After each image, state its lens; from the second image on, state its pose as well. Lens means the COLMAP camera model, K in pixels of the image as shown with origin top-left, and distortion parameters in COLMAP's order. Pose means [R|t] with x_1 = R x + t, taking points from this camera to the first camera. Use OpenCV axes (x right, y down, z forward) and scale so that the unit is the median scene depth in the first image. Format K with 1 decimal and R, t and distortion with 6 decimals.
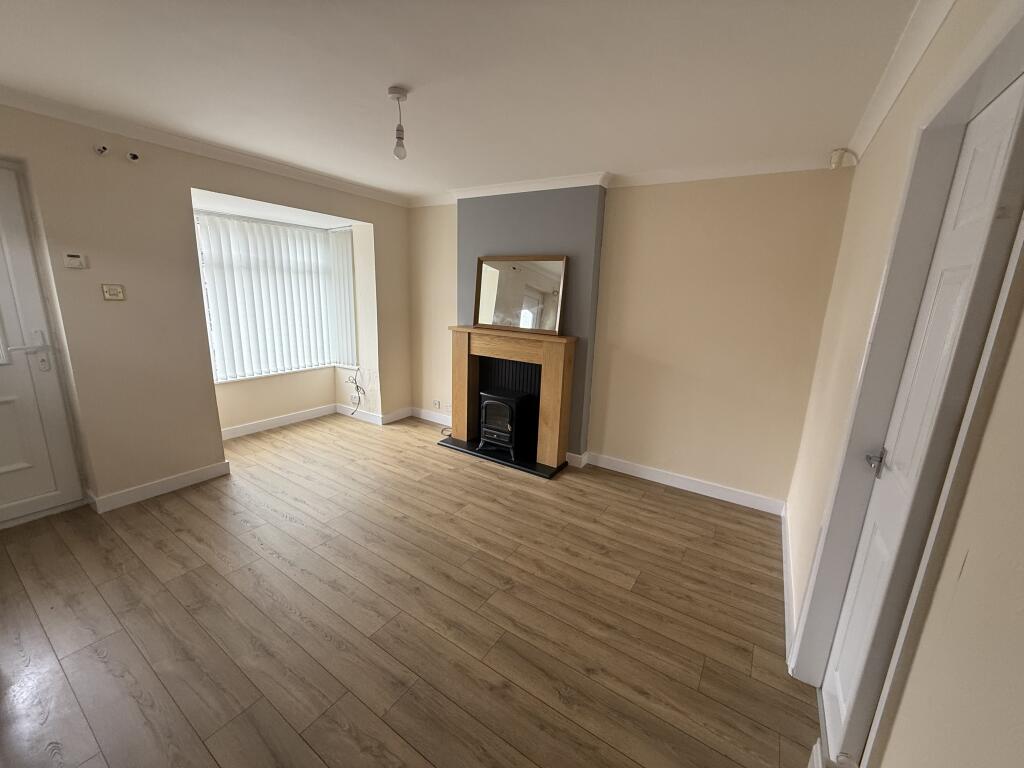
lens RADIAL K [[406.3, 0, 509.3], [0, 406.3, 383.3], [0, 0, 1]] dist [0.003737, 0.000829]
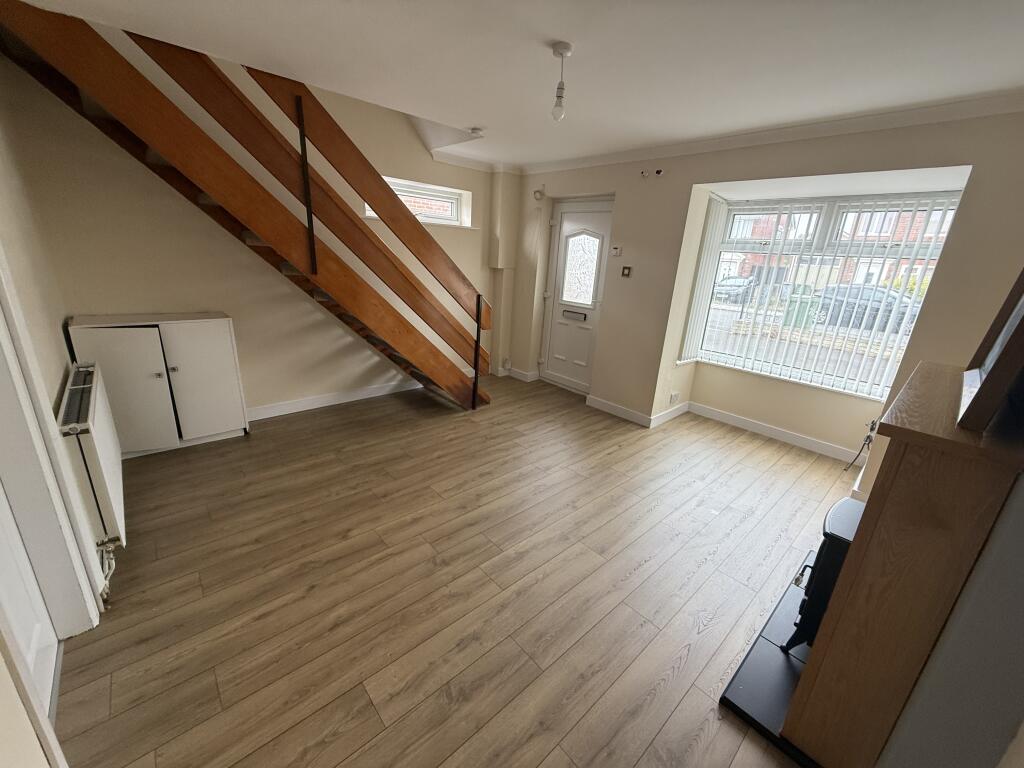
lens RADIAL K [[406.3, 0, 510.4], [0, 406.3, 385.4], [0, 0, 1]] dist [0.003737, 0.000829]
pose [[-0.251166, 0.246529, -0.936023, 0.734557], [-0.282529, 0.906239, 0.314496, -0.223857], [0.925793, 0.343444, -0.157965, 1.136152]]
